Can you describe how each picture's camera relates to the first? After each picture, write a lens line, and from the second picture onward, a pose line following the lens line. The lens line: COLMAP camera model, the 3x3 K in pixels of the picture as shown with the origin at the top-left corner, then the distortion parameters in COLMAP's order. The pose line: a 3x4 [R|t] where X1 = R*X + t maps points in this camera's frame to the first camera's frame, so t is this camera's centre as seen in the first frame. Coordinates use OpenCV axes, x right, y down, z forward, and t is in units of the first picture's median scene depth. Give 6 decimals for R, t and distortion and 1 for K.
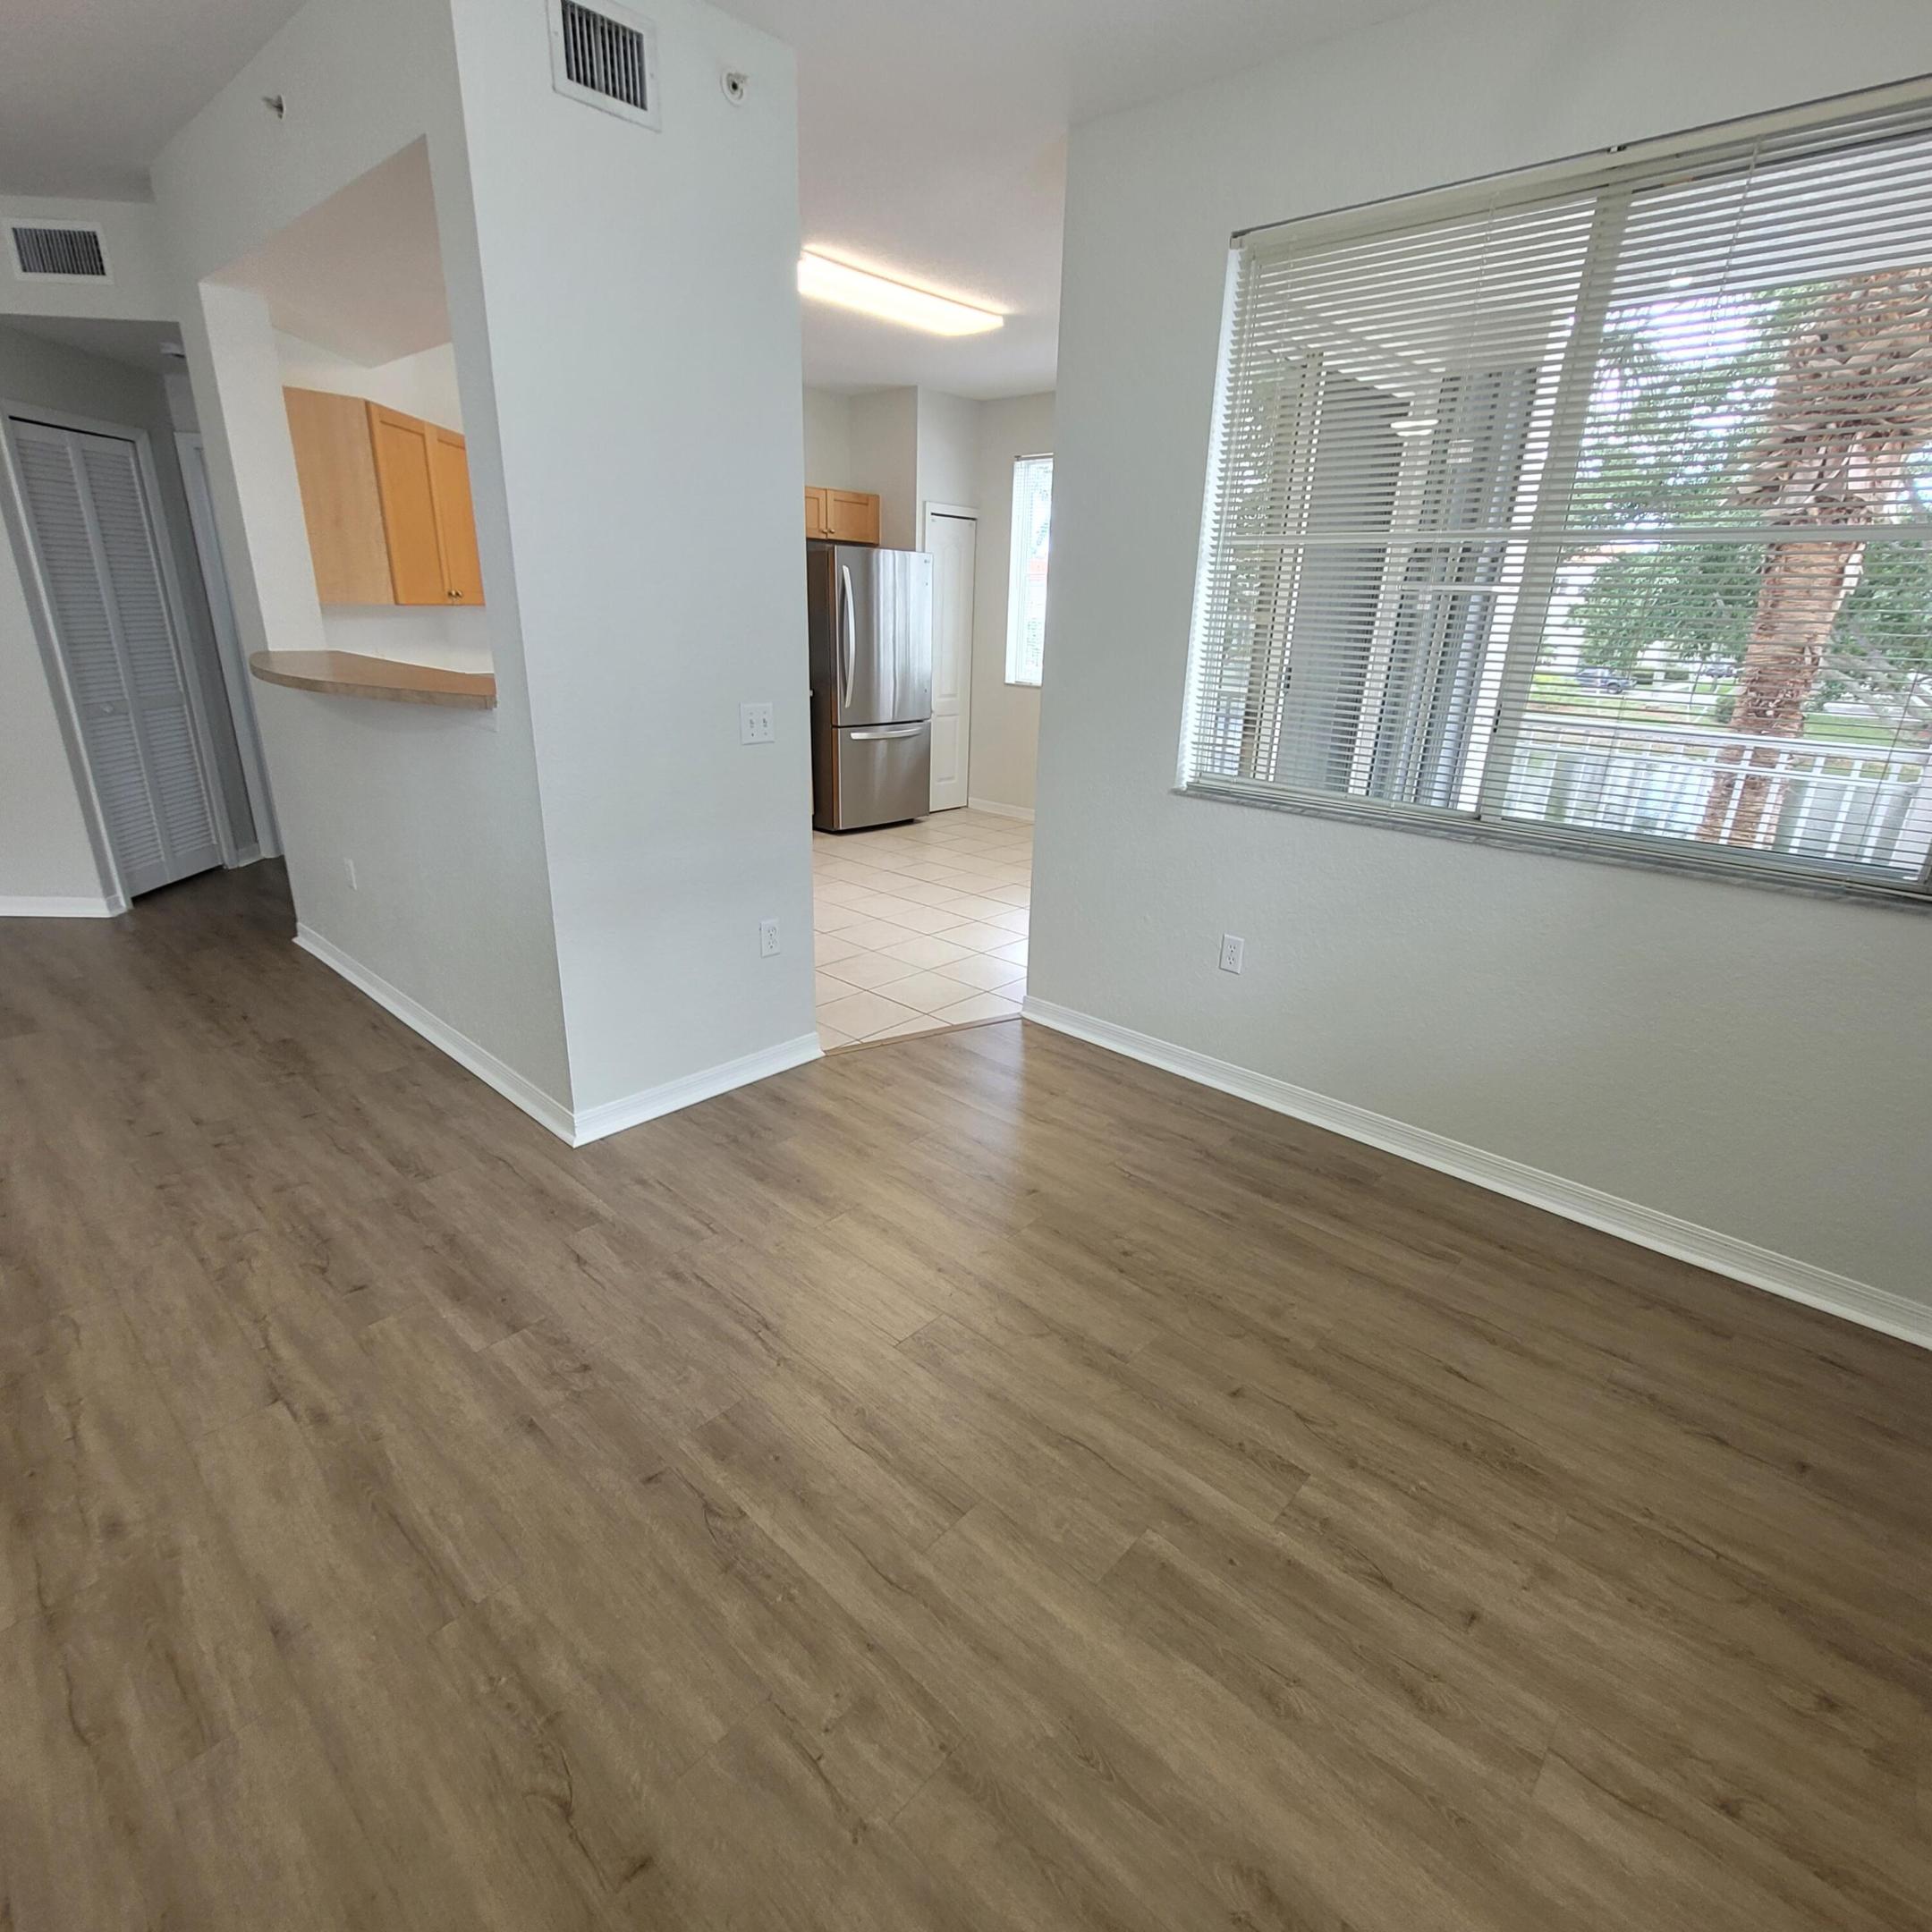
lens RADIAL K [[1015.4, 0, 981.9], [0, 1015.4, 959.2], [0, 0, 1]] dist [0.005140, 0.000149]
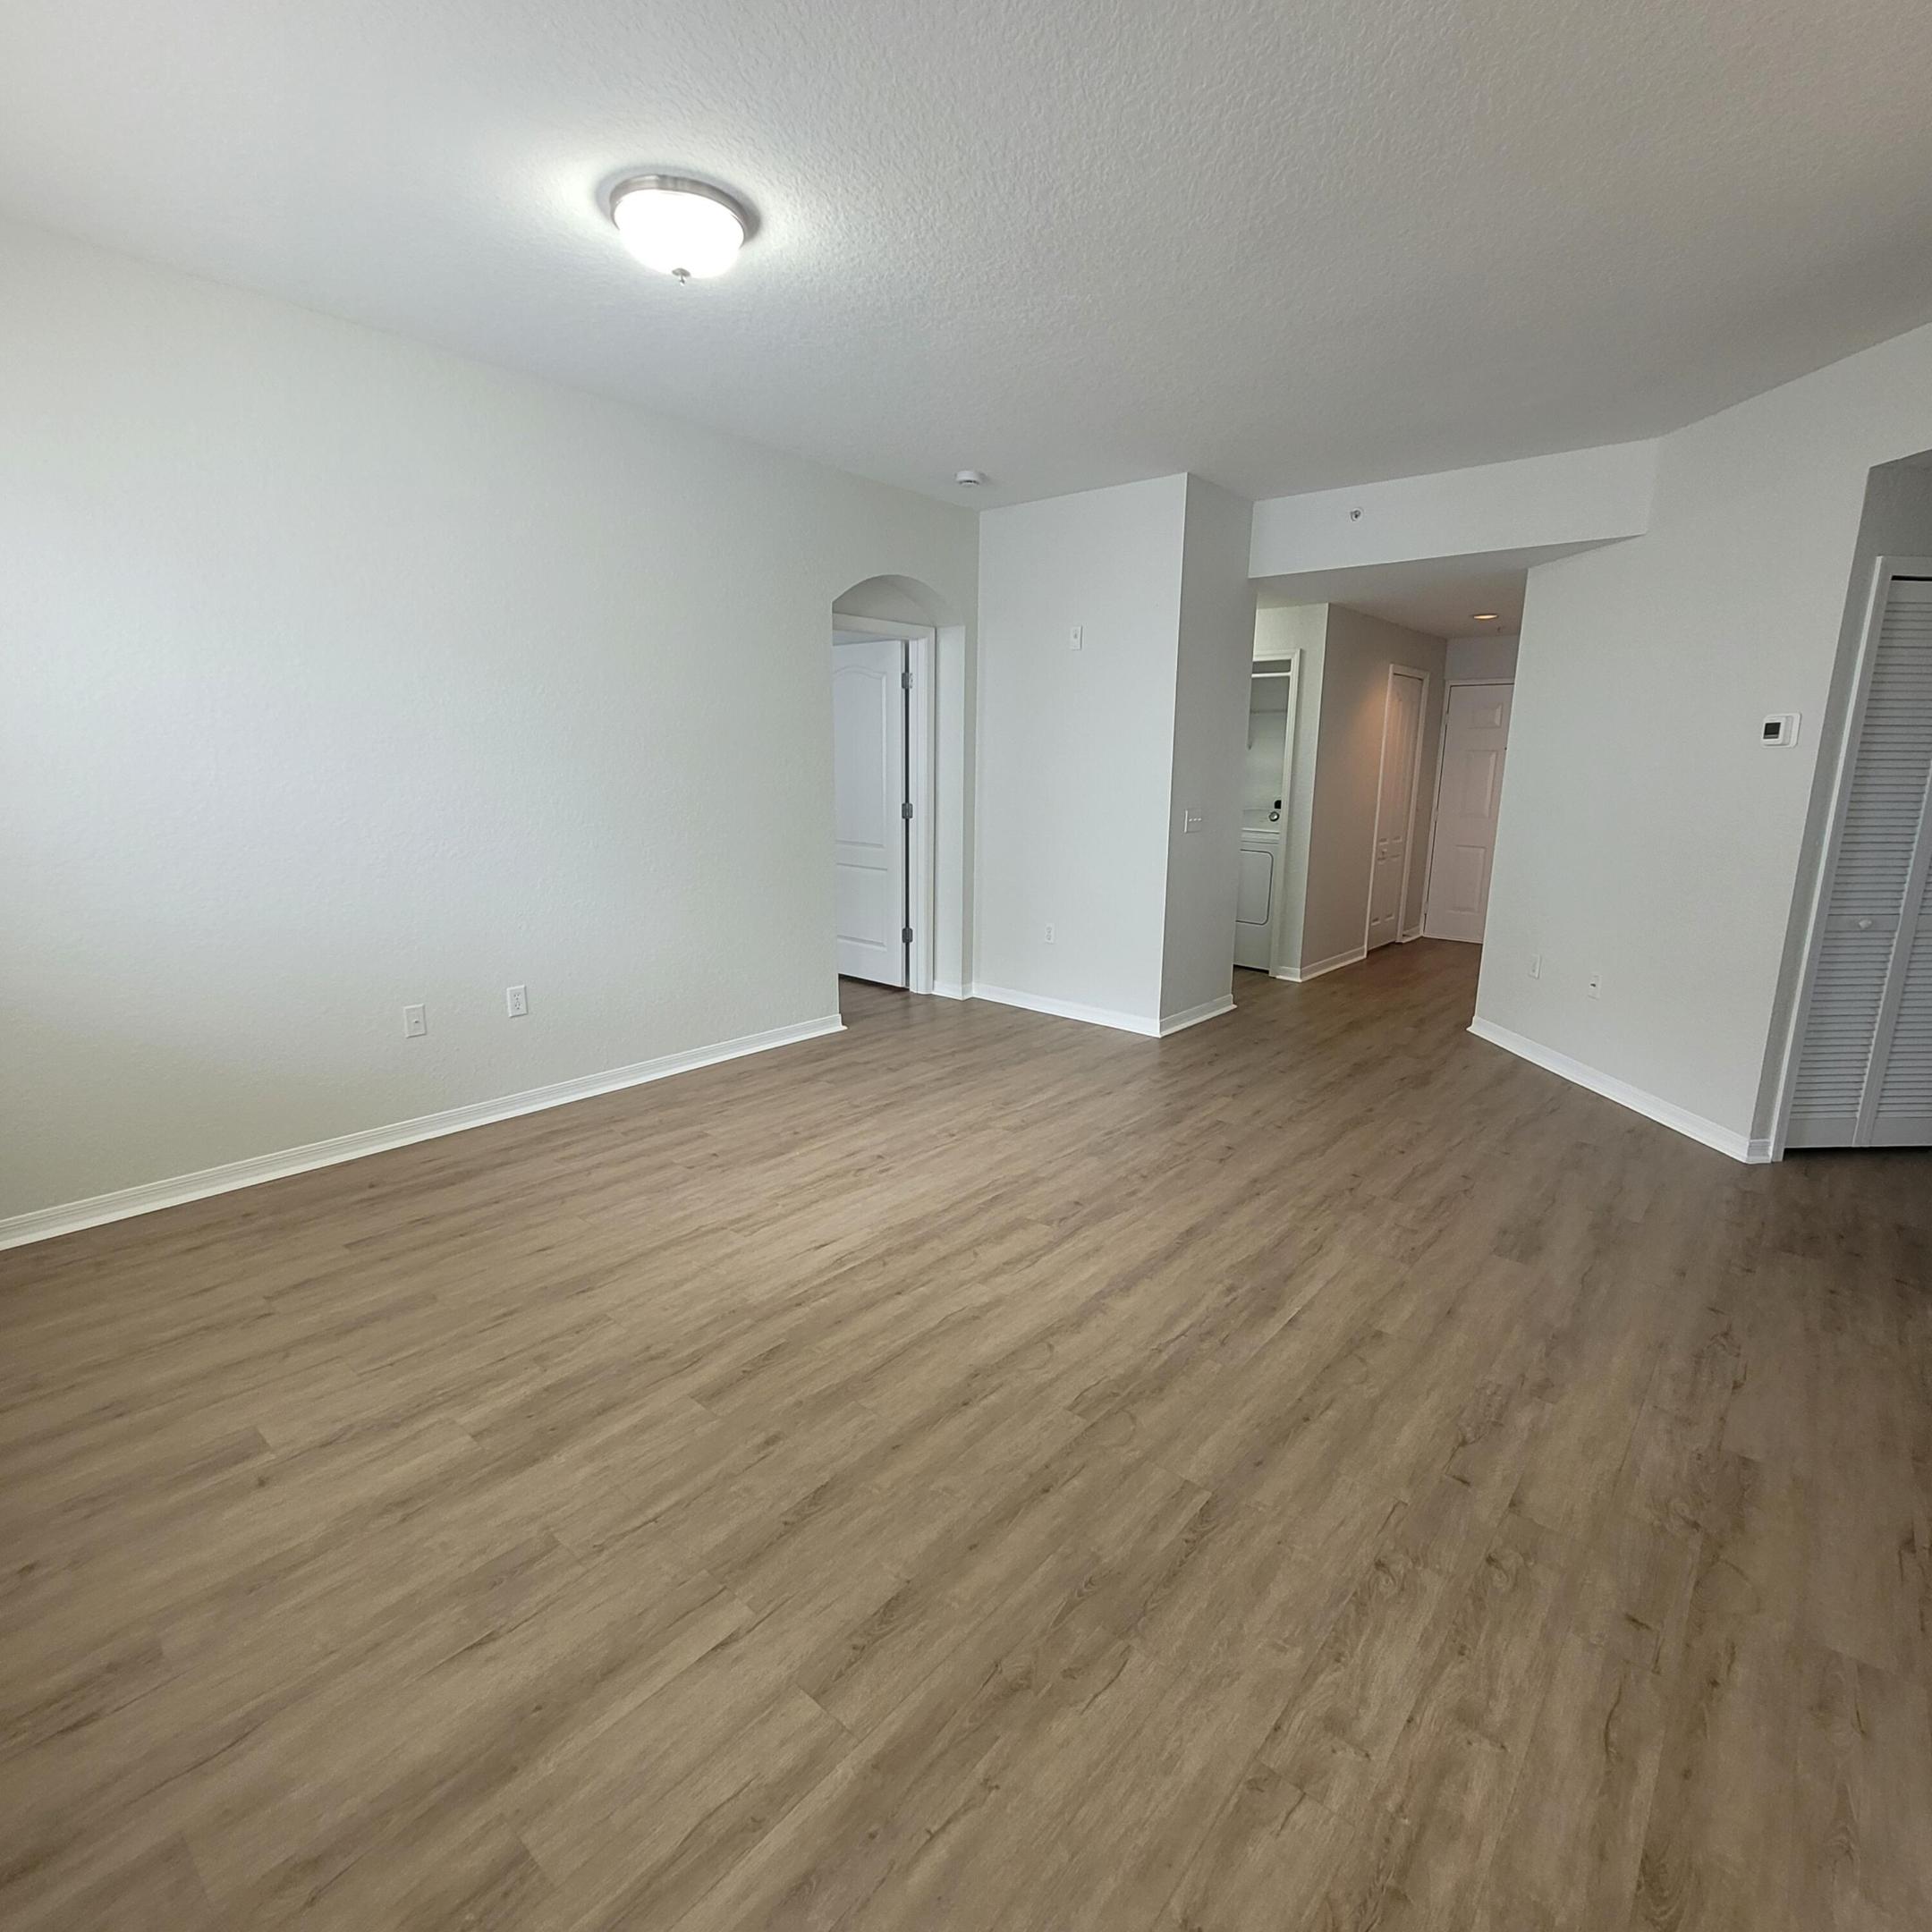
lens RADIAL K [[1015.4, 0, 971.0], [0, 1015.4, 957.4], [0, 0, 1]] dist [0.005140, 0.000149]
pose [[0.030995, 0.170148, -0.984931, -0.168673], [-0.344037, 0.927008, 0.149315, -0.167983], [0.938444, 0.334225, 0.087269, 0.488519]]
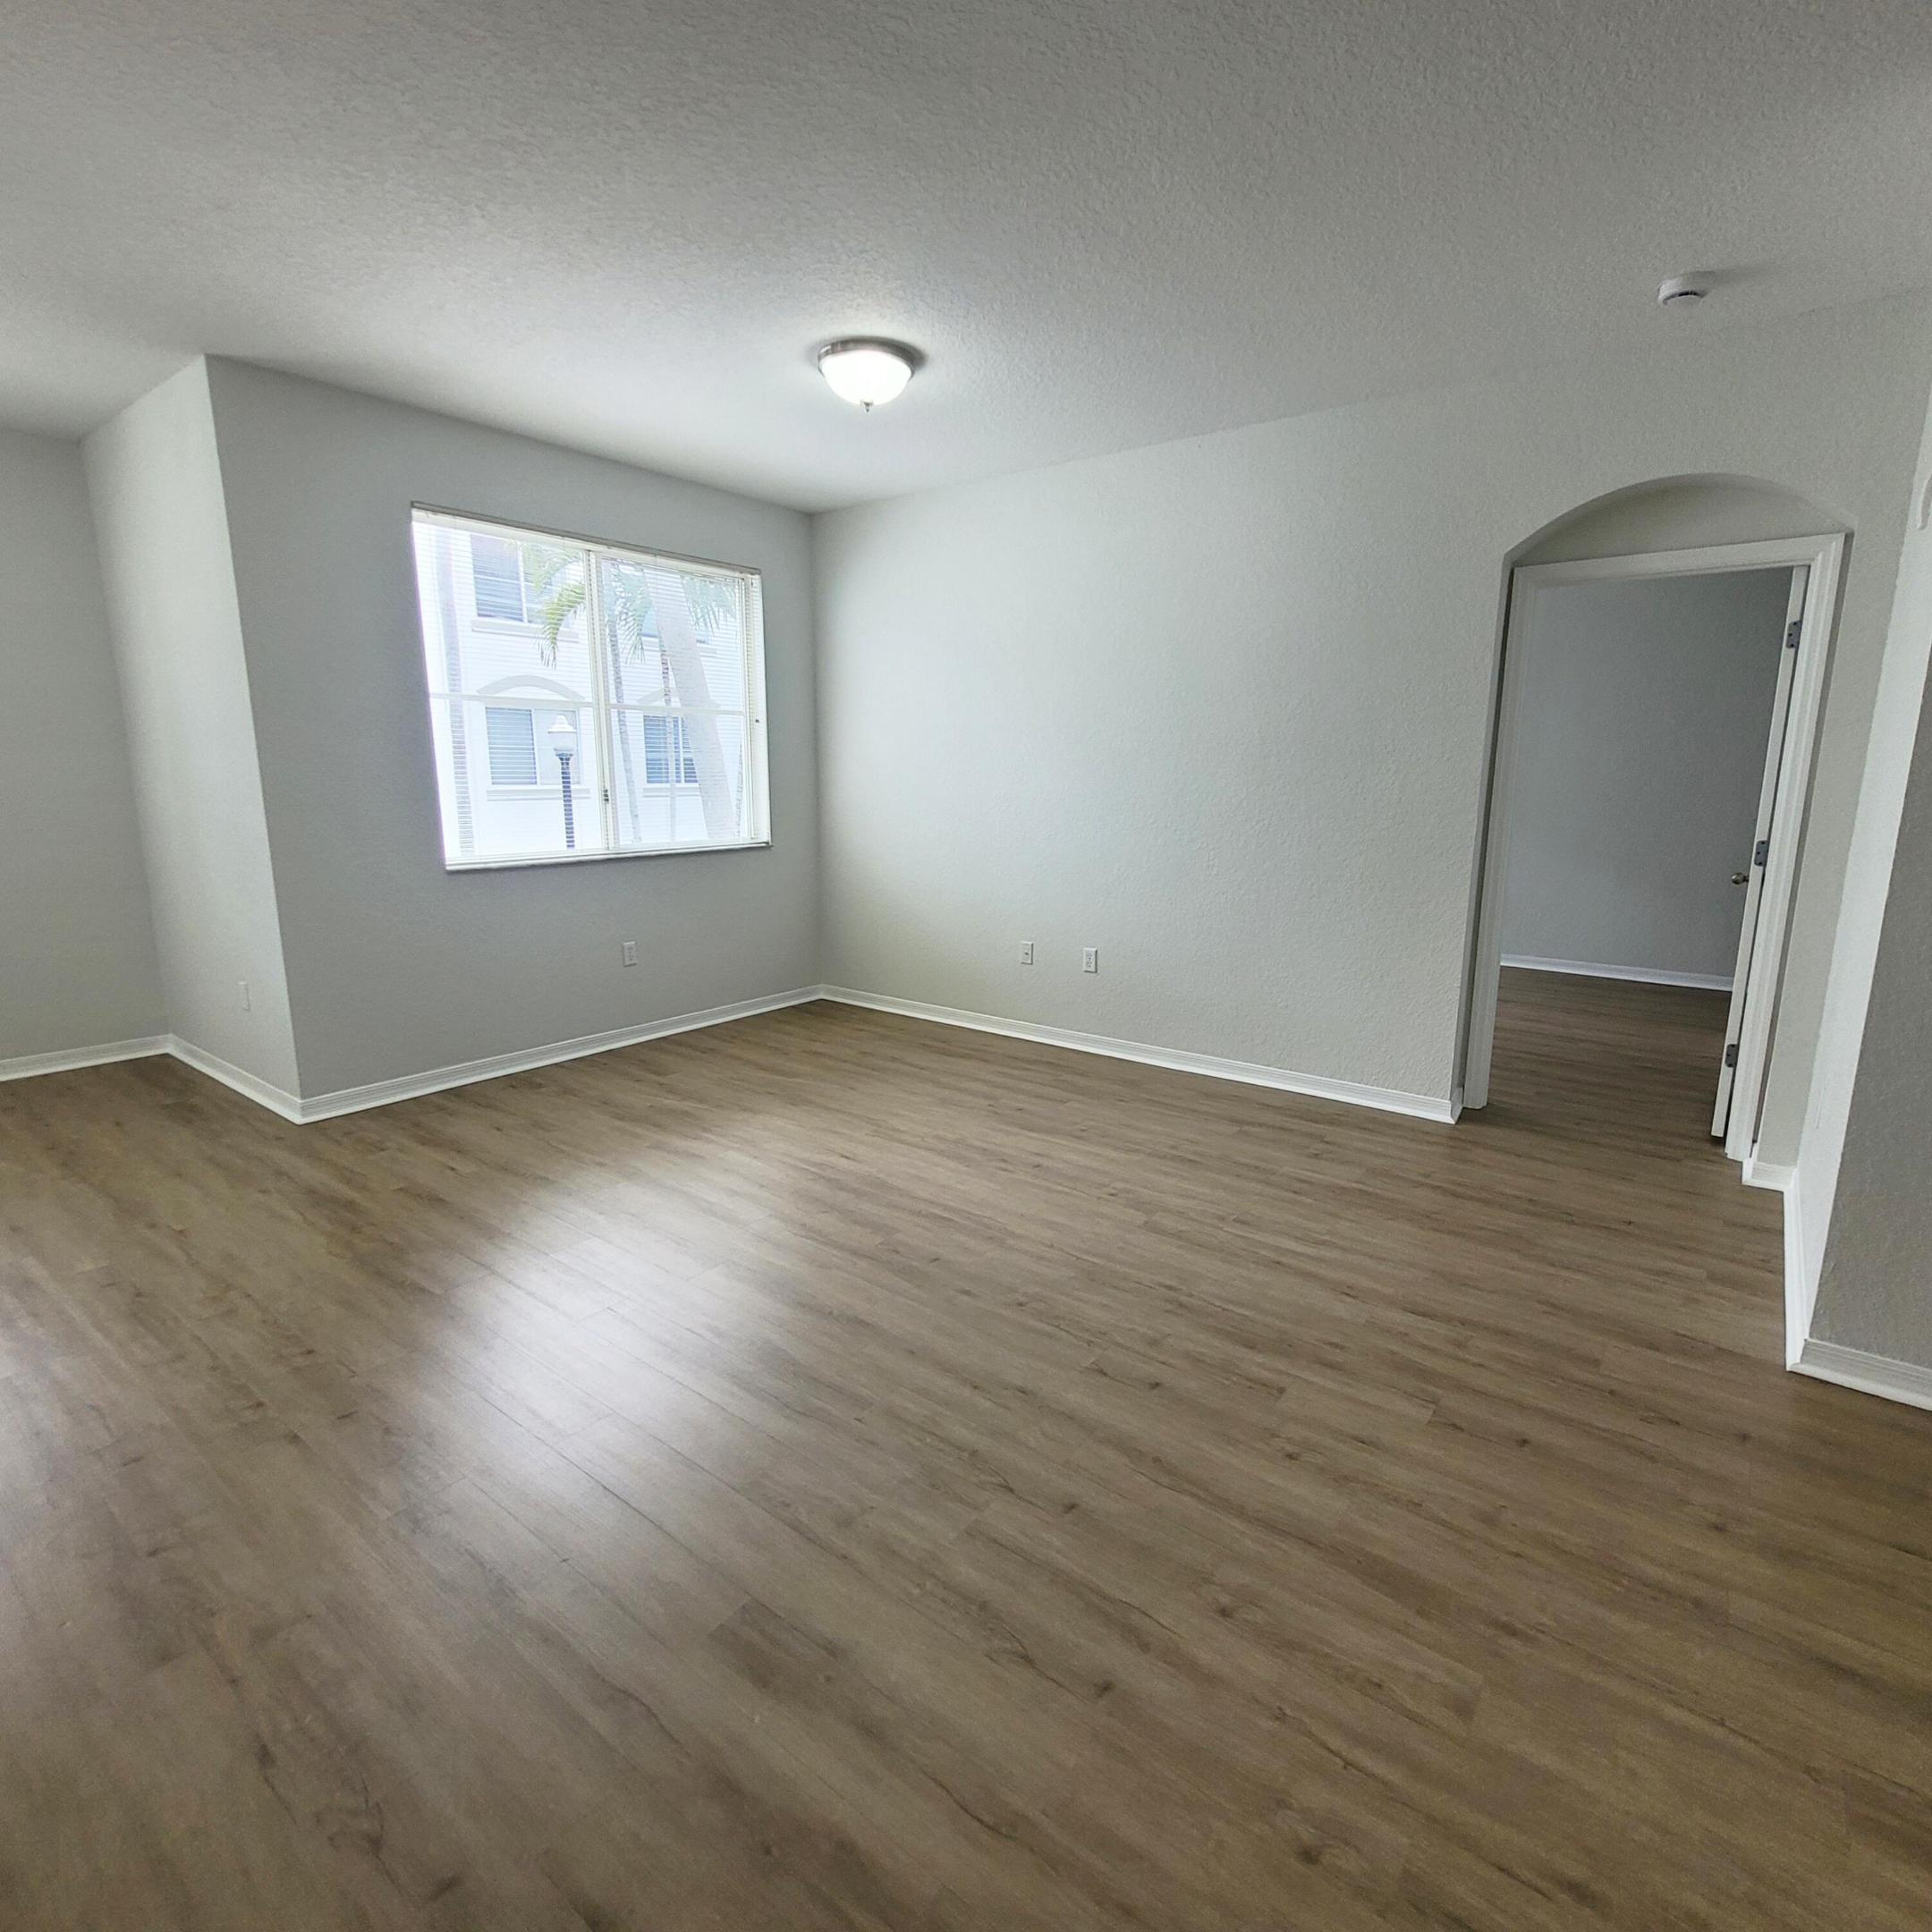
lens RADIAL K [[1015.4, 0, 980.0], [0, 1015.4, 958.9], [0, 0, 1]] dist [0.005140, 0.000149]
pose [[-0.996067, -0.014202, -0.087460, -1.247488], [-0.056151, 0.864740, 0.499071, -0.559835], [0.068542, 0.502019, -0.862136, 1.562261]]
